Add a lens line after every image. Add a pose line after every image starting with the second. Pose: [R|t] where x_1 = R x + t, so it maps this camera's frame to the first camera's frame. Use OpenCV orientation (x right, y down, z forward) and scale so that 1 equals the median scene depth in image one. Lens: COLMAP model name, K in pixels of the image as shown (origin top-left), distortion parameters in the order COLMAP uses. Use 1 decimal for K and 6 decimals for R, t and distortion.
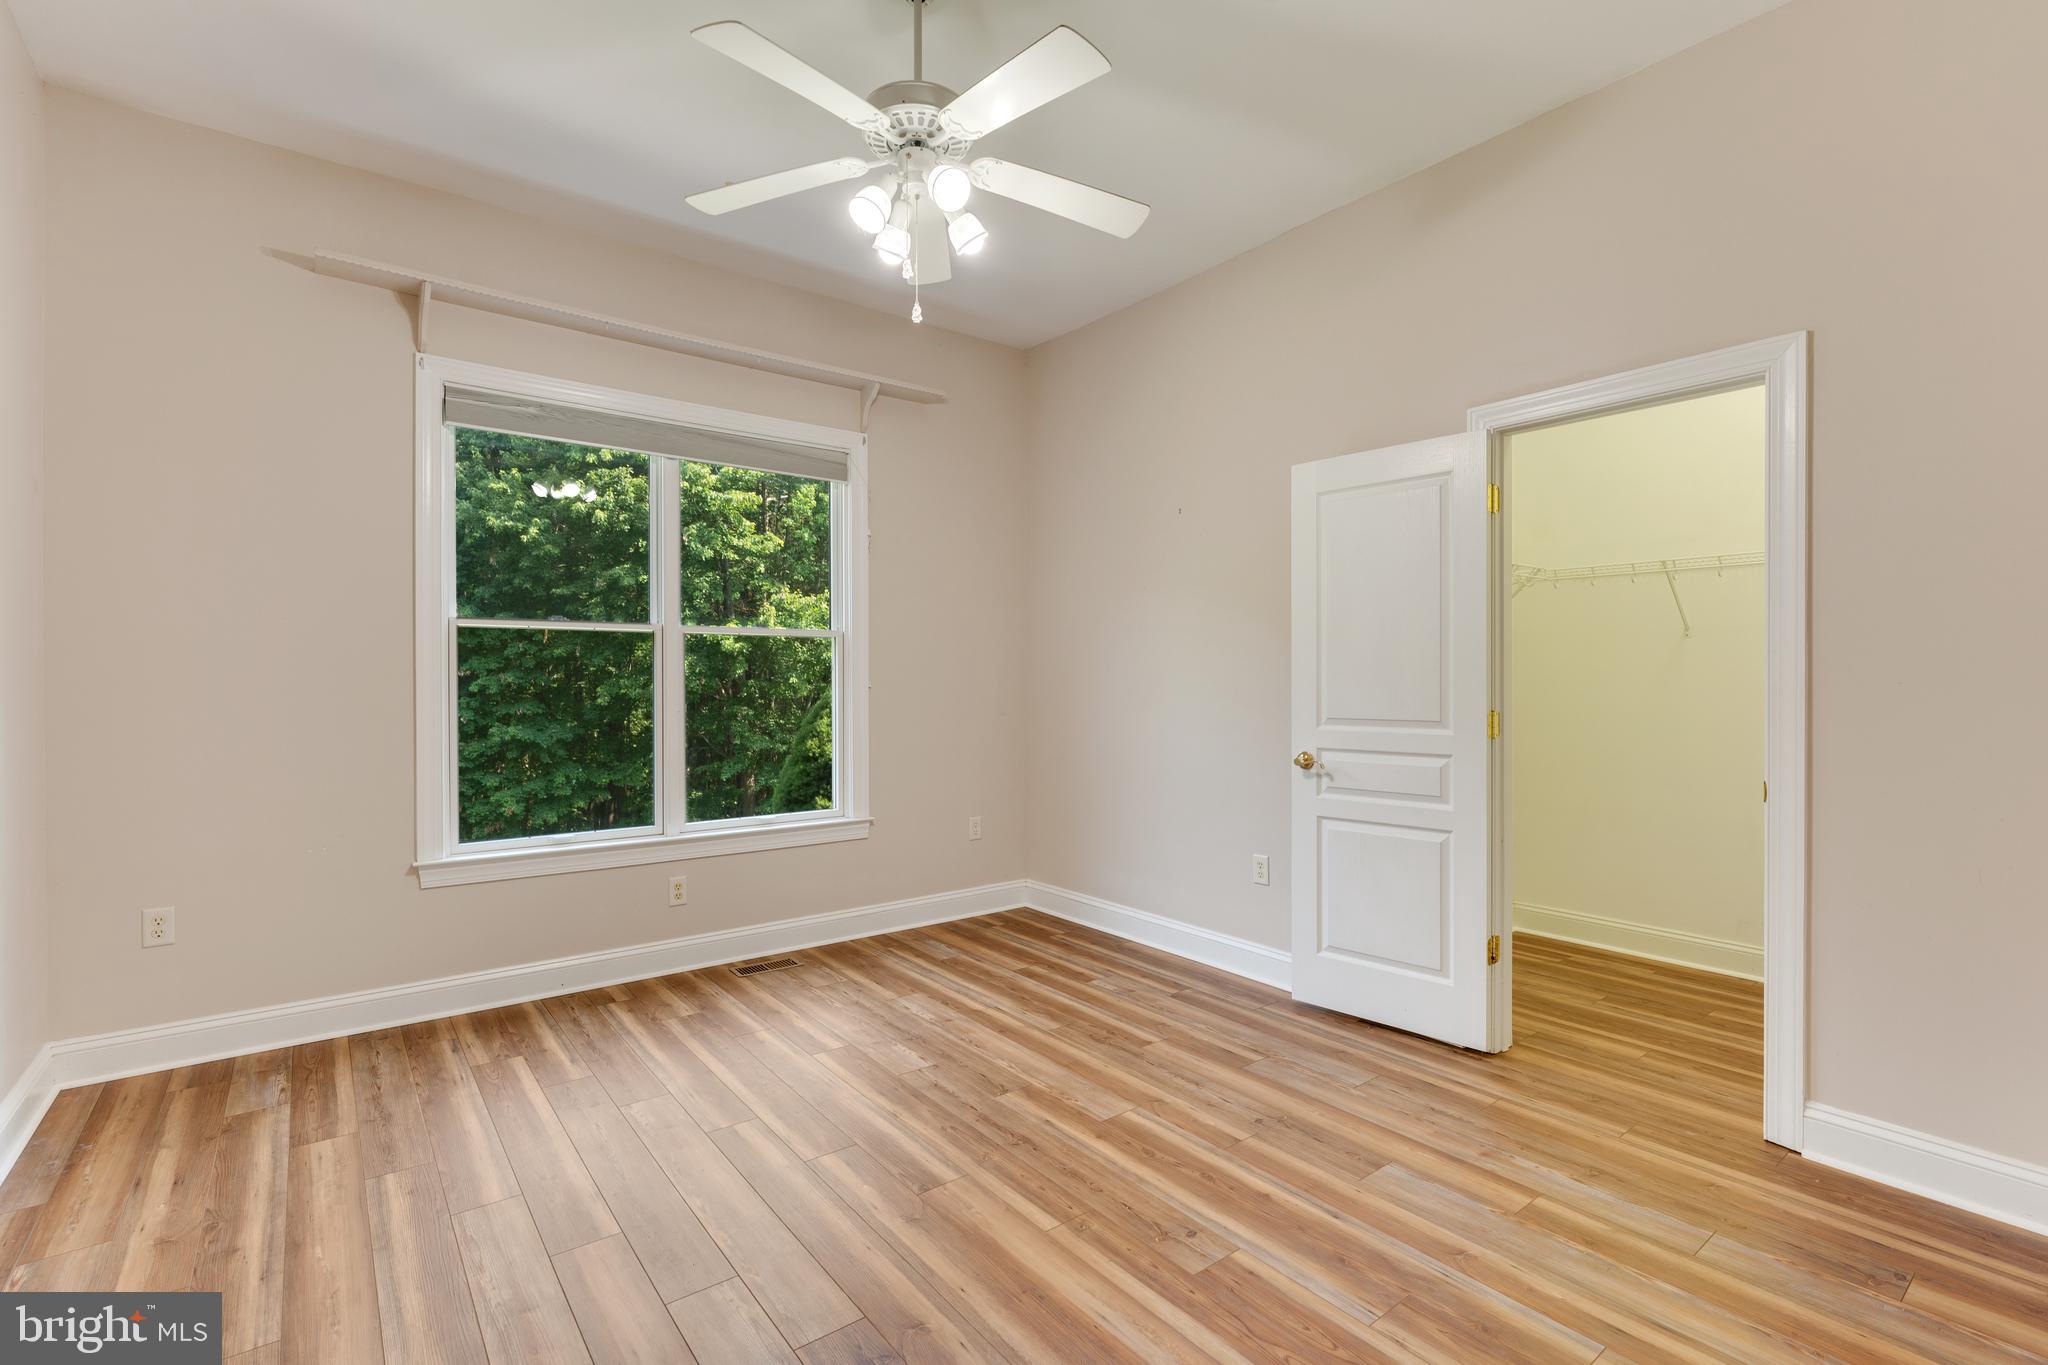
lens RADIAL K [[939.2, 0, 1019.6], [0, 939.2, 673.8], [0, 0, 1]] dist [-0.001382, -0.000229]
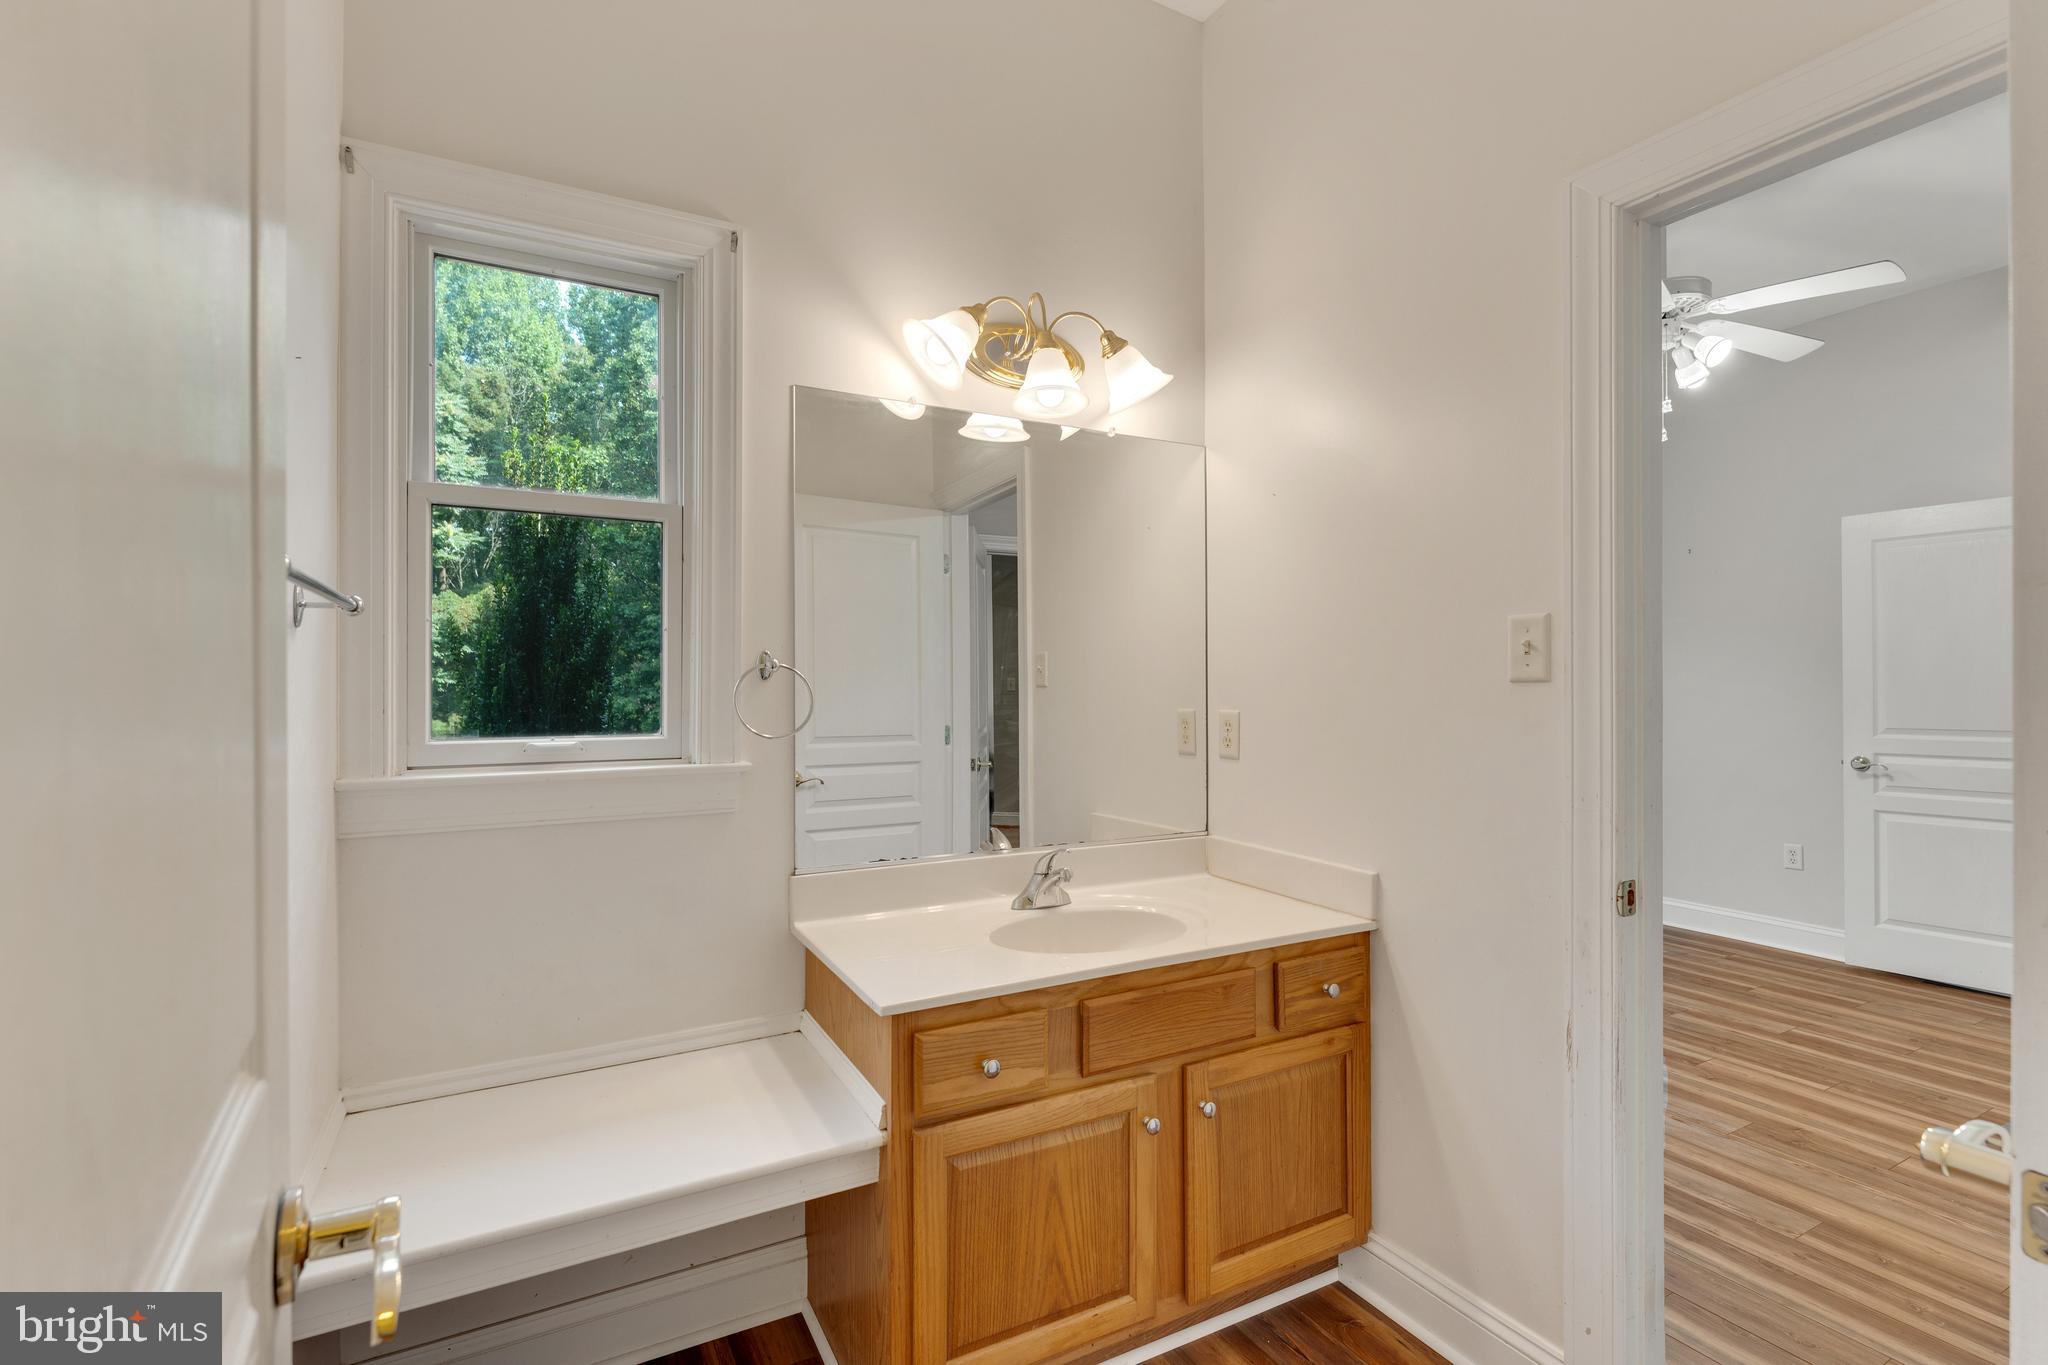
lens RADIAL K [[939.2, 0, 1028.3], [0, 939.2, 693.0], [0, 0, 1]] dist [-0.001382, -0.000229]
pose [[0.986770, -0.003166, -0.162097, -0.550819], [0.004607, 0.999953, 0.008519, -0.012137], [0.162062, -0.009153, 0.986738, -0.345700]]
